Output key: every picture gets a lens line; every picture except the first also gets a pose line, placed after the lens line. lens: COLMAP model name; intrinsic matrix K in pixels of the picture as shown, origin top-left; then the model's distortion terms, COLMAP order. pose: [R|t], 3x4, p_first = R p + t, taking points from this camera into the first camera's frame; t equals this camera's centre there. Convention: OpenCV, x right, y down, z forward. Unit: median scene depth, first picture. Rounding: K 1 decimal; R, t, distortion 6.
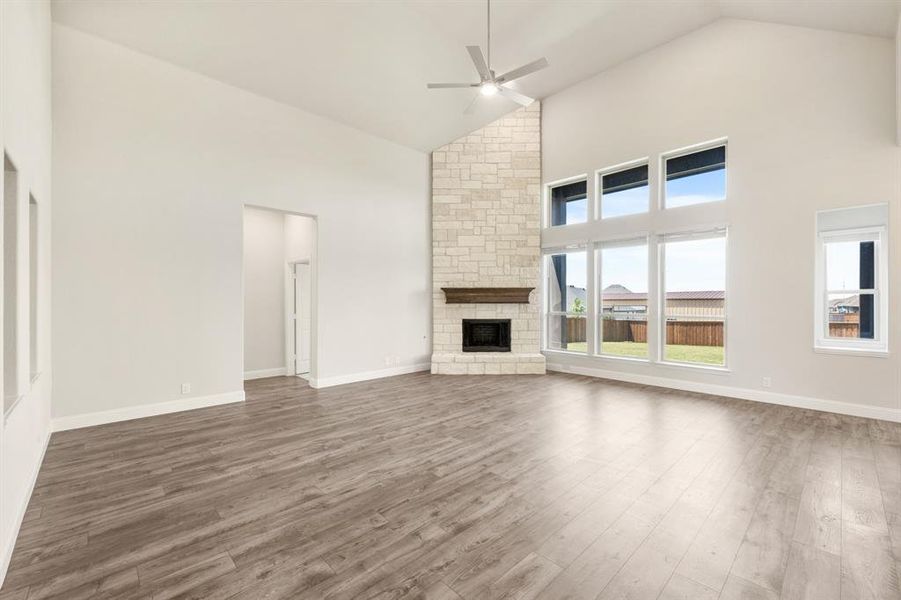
lens RADIAL K [[366.1, 0, 446.0], [0, 366.1, 302.3], [0, 0, 1]] dist [-0.003289, 0.000220]
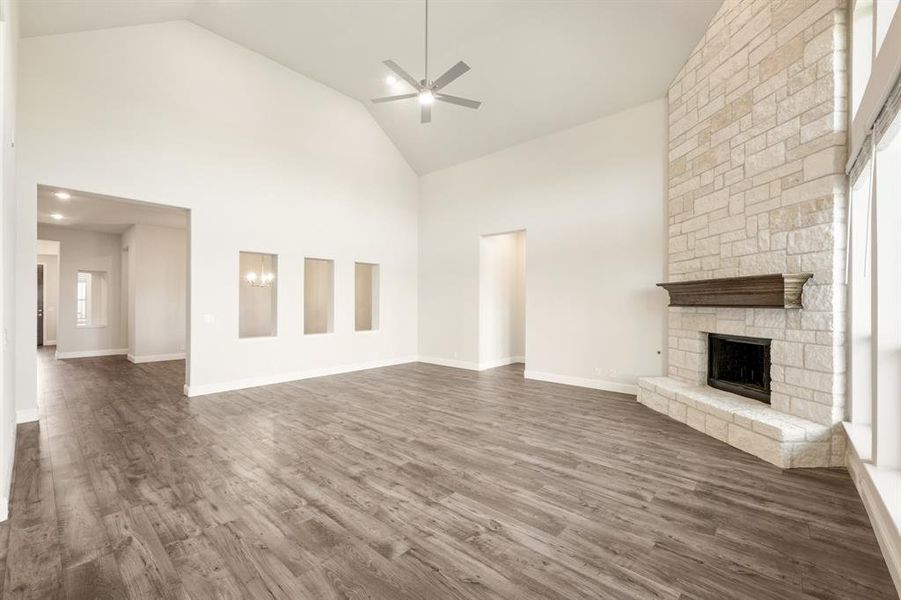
lens RADIAL K [[366.1, 0, 455.9], [0, 366.1, 304.9], [0, 0, 1]] dist [-0.003289, 0.000220]
pose [[0.113488, 0.007176, -0.993513, 0.628396], [-0.004050, 0.999969, 0.006760, -0.002680], [0.993531, 0.003256, 0.113513, 0.527463]]
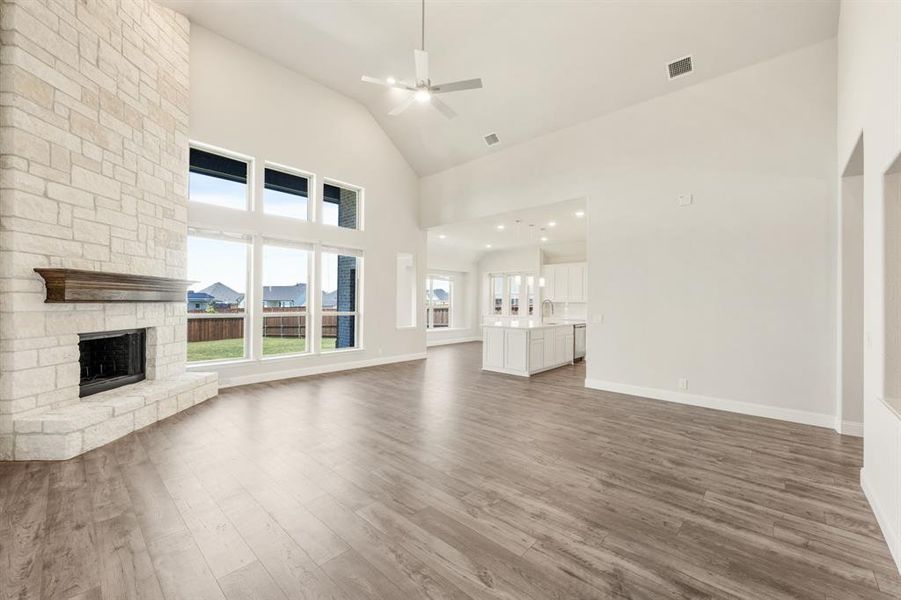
lens RADIAL K [[366.1, 0, 446.3], [0, 366.1, 302.4], [0, 0, 1]] dist [-0.003289, 0.000220]
pose [[-0.065417, 0.001384, 0.997857, -0.496173], [-0.006112, 0.999980, -0.001787, 0.000576], [-0.997839, -0.006216, -0.065407, 0.542477]]
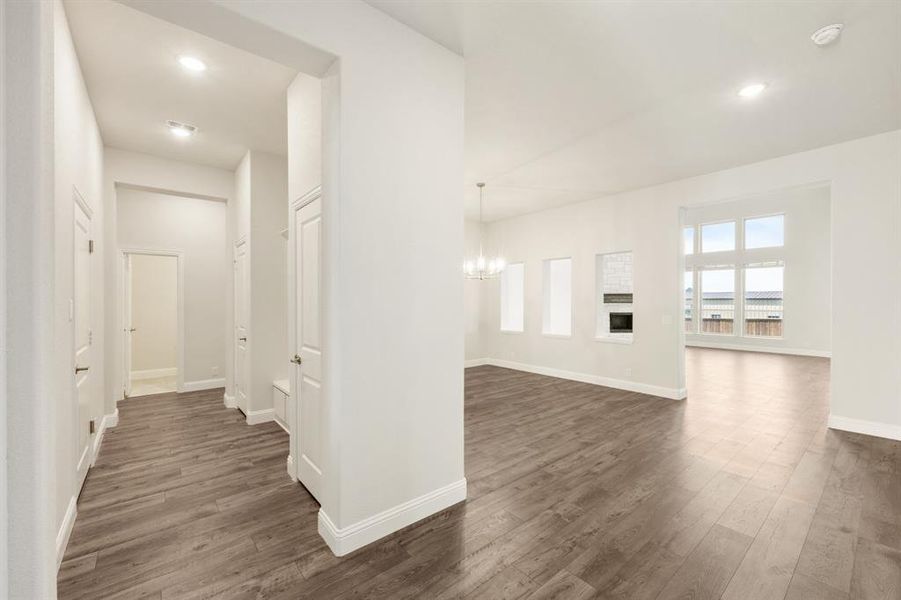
lens RADIAL K [[366.1, 0, 442.8], [0, 366.1, 304.0], [0, 0, 1]] dist [-0.003289, 0.000220]
pose [[0.996599, 0.001252, -0.082397, -0.576410], [-0.000221, 0.999922, 0.012511, -0.012072], [0.082406, -0.012450, 0.996521, -0.712612]]
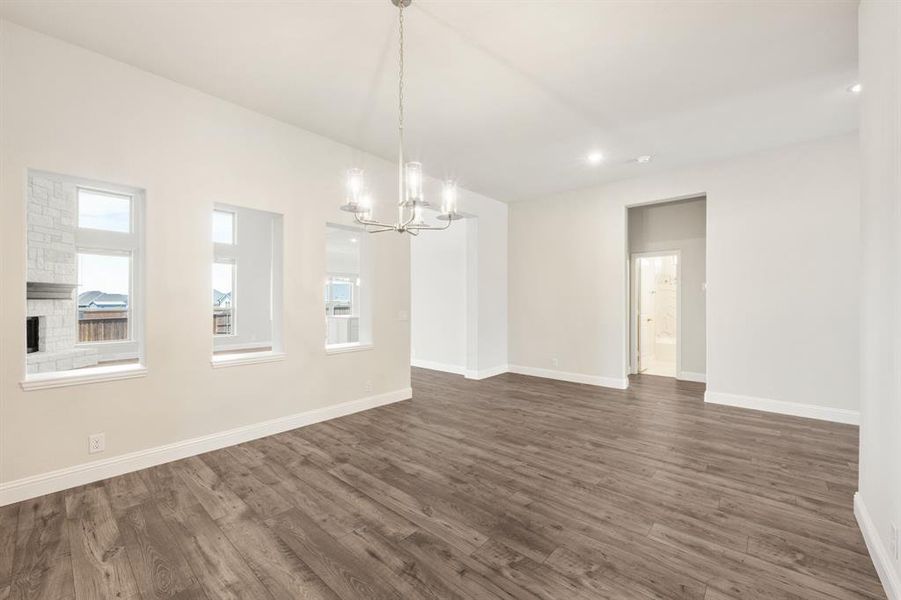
lens RADIAL K [[366.1, 0, 448.9], [0, 366.1, 302.5], [0, 0, 1]] dist [-0.003289, 0.000220]
pose [[-0.092049, -0.000158, 0.995754, -0.868513], [-0.003802, 0.999993, -0.000193, 0.006629], [-0.995747, -0.003804, -0.092049, 0.046033]]
